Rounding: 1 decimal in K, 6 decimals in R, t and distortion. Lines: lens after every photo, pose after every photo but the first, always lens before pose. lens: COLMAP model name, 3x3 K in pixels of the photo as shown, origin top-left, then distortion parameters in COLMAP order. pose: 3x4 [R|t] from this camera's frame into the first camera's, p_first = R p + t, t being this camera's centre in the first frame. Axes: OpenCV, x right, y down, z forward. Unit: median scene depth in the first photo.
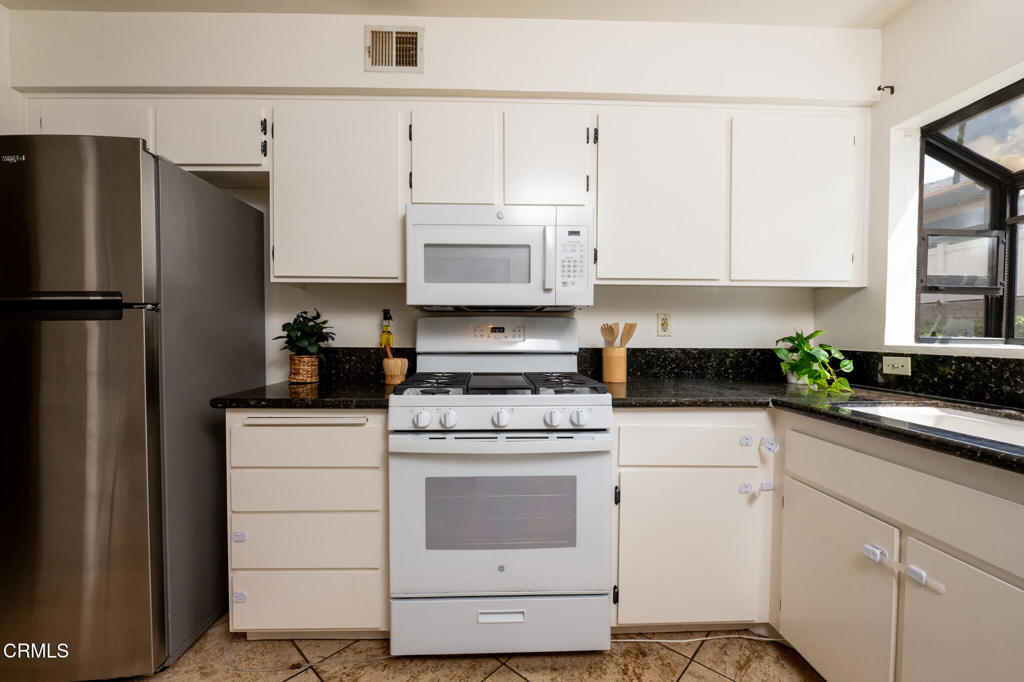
lens RADIAL K [[427.3, 0, 503.6], [0, 427.3, 341.0], [0, 0, 1]] dist [-0.007195, 0.000050]
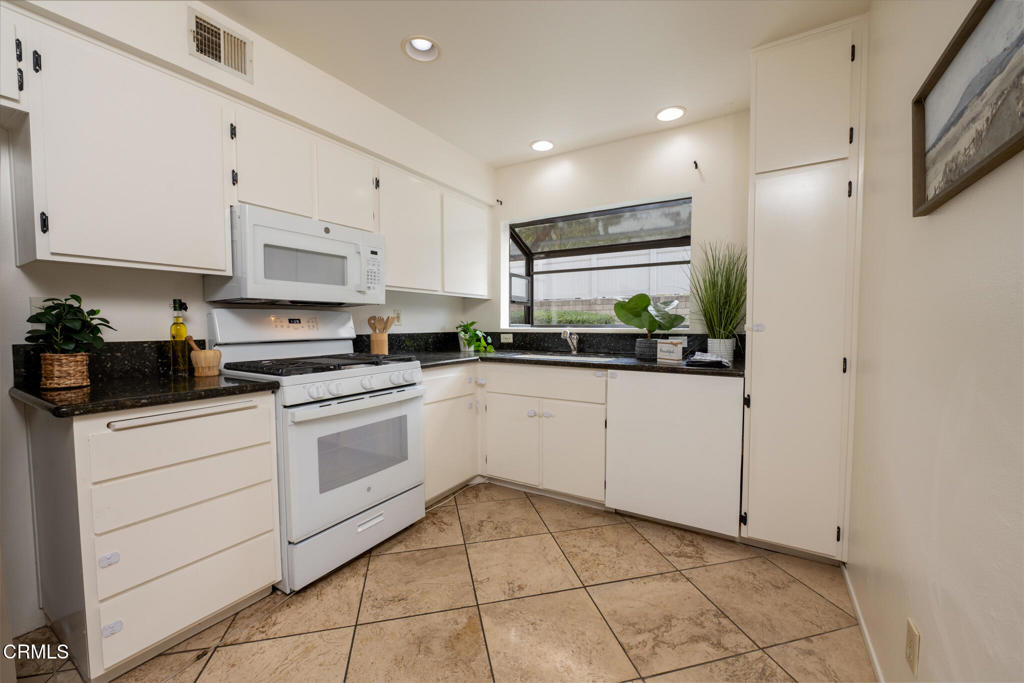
lens RADIAL K [[403.7, 0, 506.9], [0, 403.7, 339.6], [0, 0, 1]] dist [-0.003437, -0.000176]
pose [[0.559470, -0.037958, 0.827981, -0.702543], [0.020335, 0.999279, 0.032070, 0.000787], [-0.828601, -0.001106, 0.559838, -0.111167]]
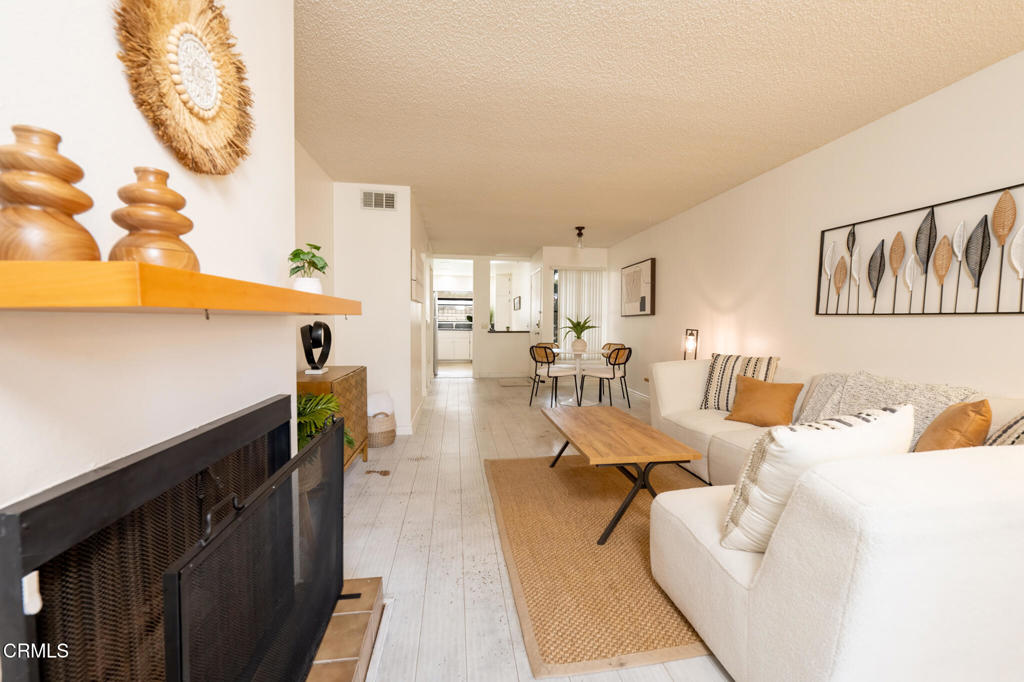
lens RADIAL K [[420.2, 0, 510.2], [0, 420.2, 338.9], [0, 0, 1]] dist [-0.017419, -0.000132]
pose [[-0.105233, -0.042072, 0.993557, -6.593336], [0.009641, 0.999015, 0.043324, -0.003342], [-0.994401, 0.014139, -0.104724, 0.396363]]
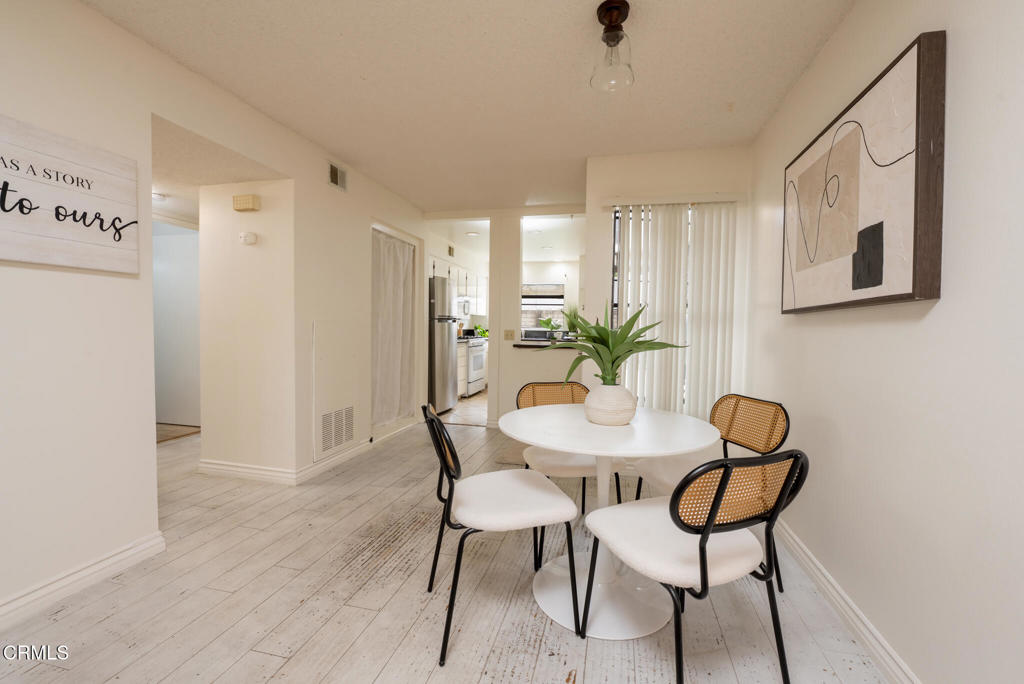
lens RADIAL K [[412.4, 0, 525.6], [0, 412.4, 339.8], [0, 0, 1]] dist [-0.000440, -0.000083]
pose [[0.251270, -0.028090, 0.967509, -4.101004], [0.003341, 0.999598, 0.028154, 0.011751], [-0.967911, -0.003842, 0.251262, -0.657506]]
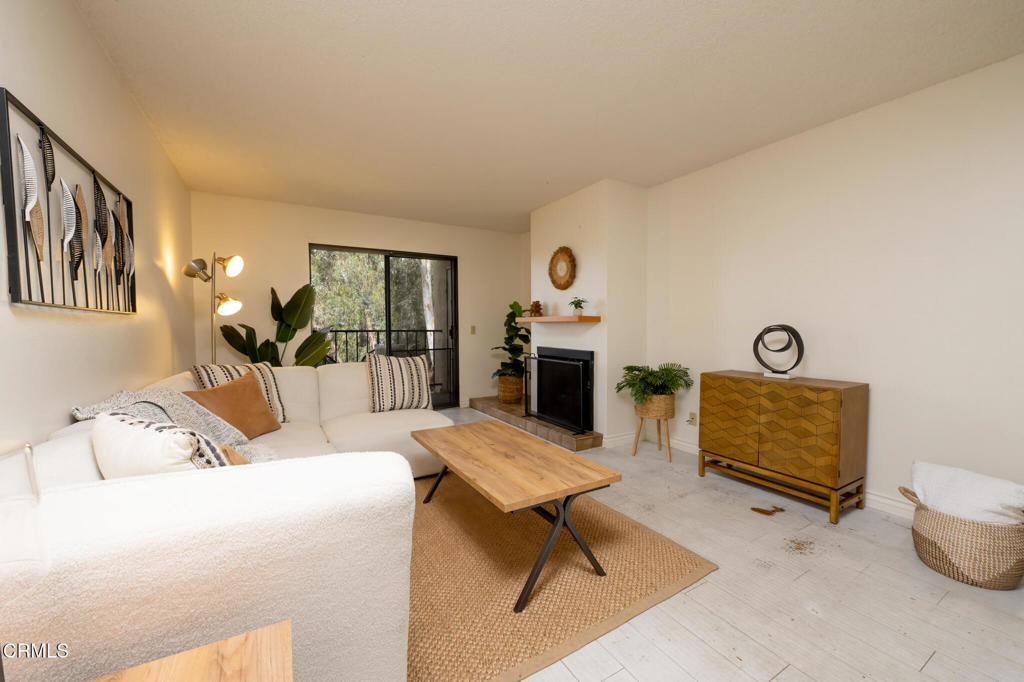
lens RADIAL K [[403.7, 0, 506.9], [0, 403.7, 339.1], [0, 0, 1]] dist [-0.003437, -0.000176]
pose [[0.471501, 0.033751, -0.881219, -3.705137], [-0.011947, 0.999420, 0.031886, 0.015467], [0.881784, -0.004506, 0.471631, -0.798445]]
